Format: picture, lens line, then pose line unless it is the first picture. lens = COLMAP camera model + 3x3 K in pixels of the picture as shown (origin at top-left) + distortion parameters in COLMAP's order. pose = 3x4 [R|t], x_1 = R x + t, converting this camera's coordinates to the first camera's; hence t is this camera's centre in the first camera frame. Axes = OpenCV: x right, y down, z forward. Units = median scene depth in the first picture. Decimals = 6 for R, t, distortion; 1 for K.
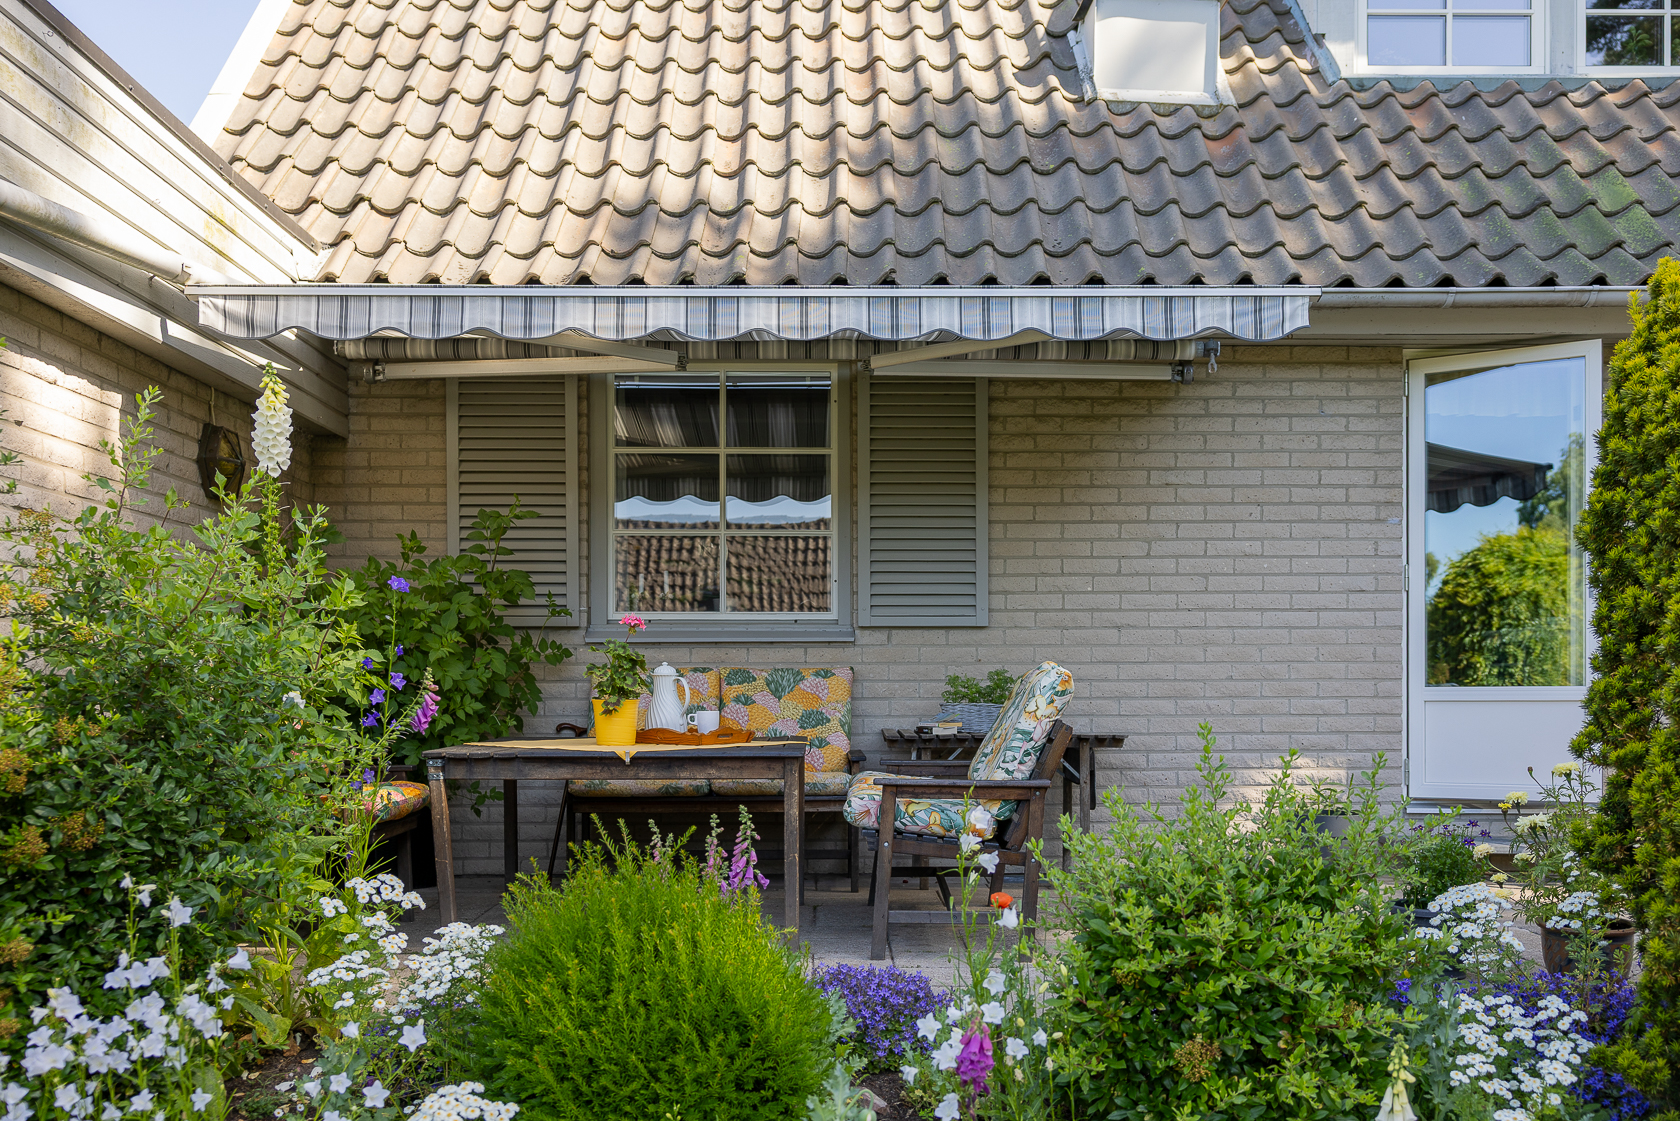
lens RADIAL K [[1593.1, 0, 840.0], [0, 1593.1, 556.2], [0, 0, 1]] dist [0.008745, 0.000000]
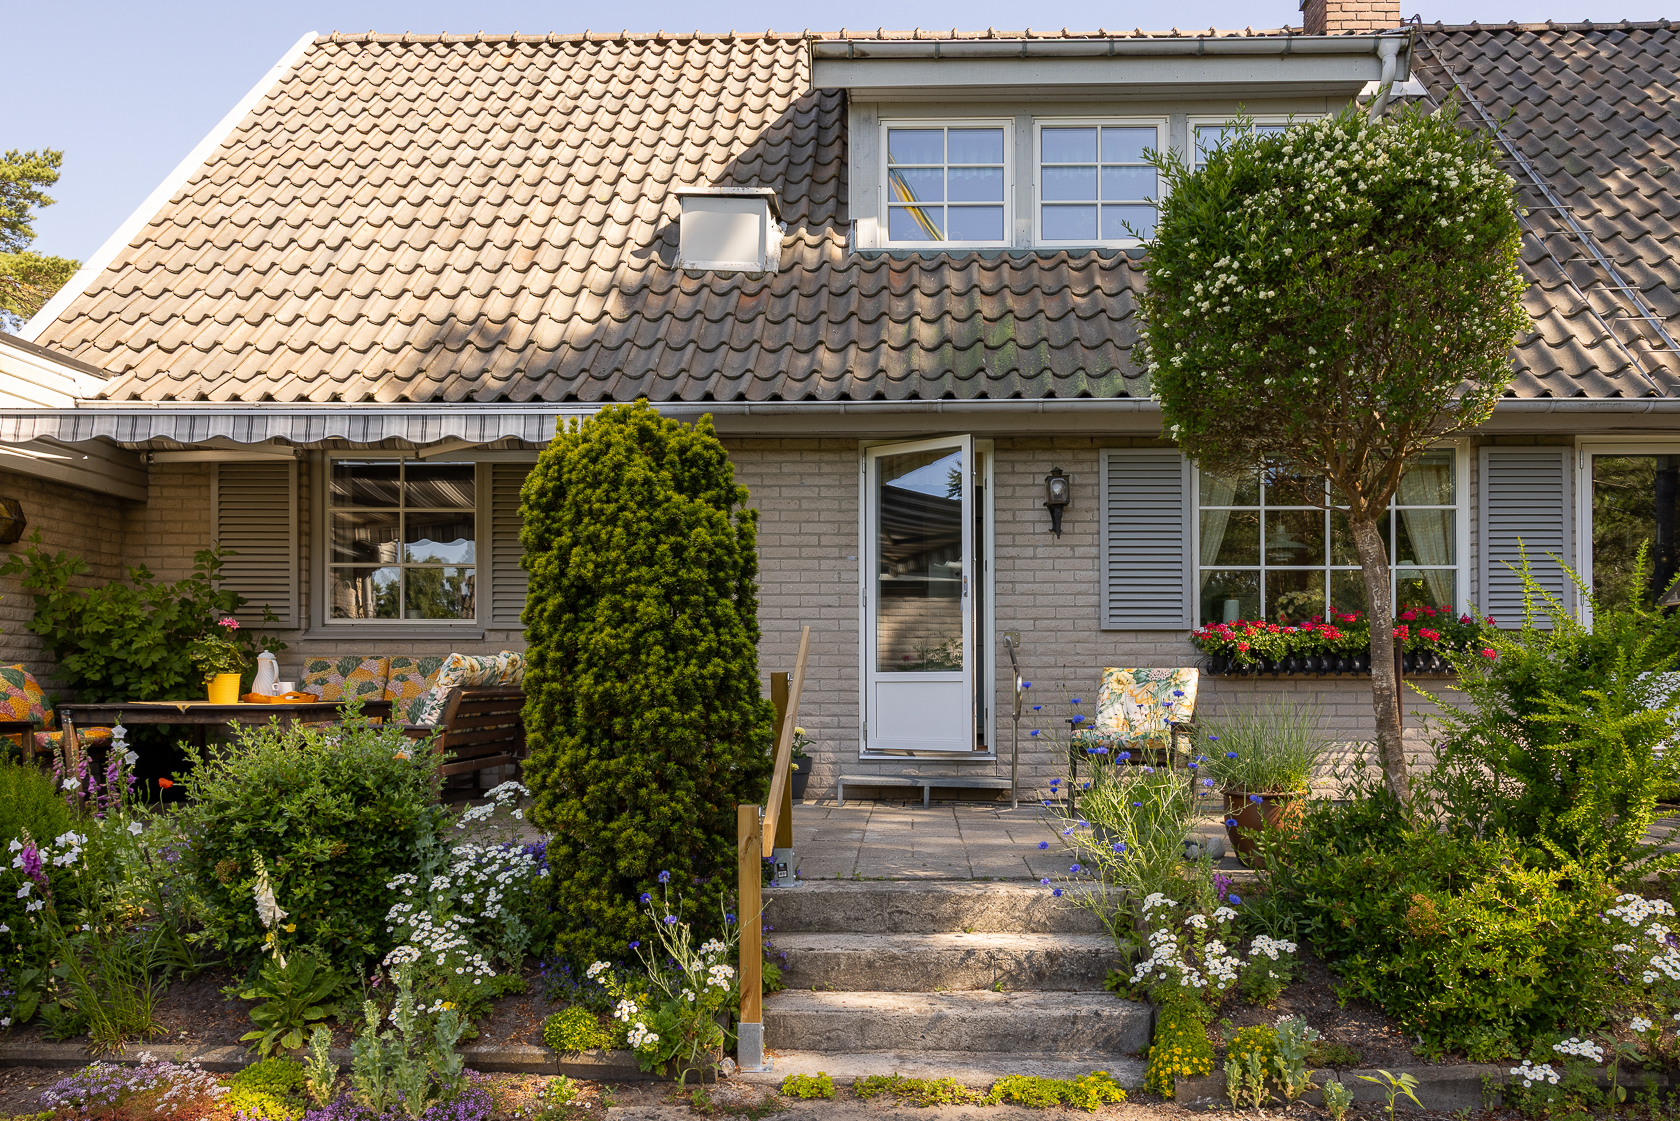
lens RADIAL K [[1257.4, 0, 839.9], [0, 1257.4, 565.9], [0, 0, 1]] dist [0.006429, 0.003595]
pose [[0.999107, 0.002364, -0.042175, 0.393869], [-0.002822, 0.999938, -0.010803, -0.002804], [0.042147, 0.010913, 0.999052, -0.153140]]
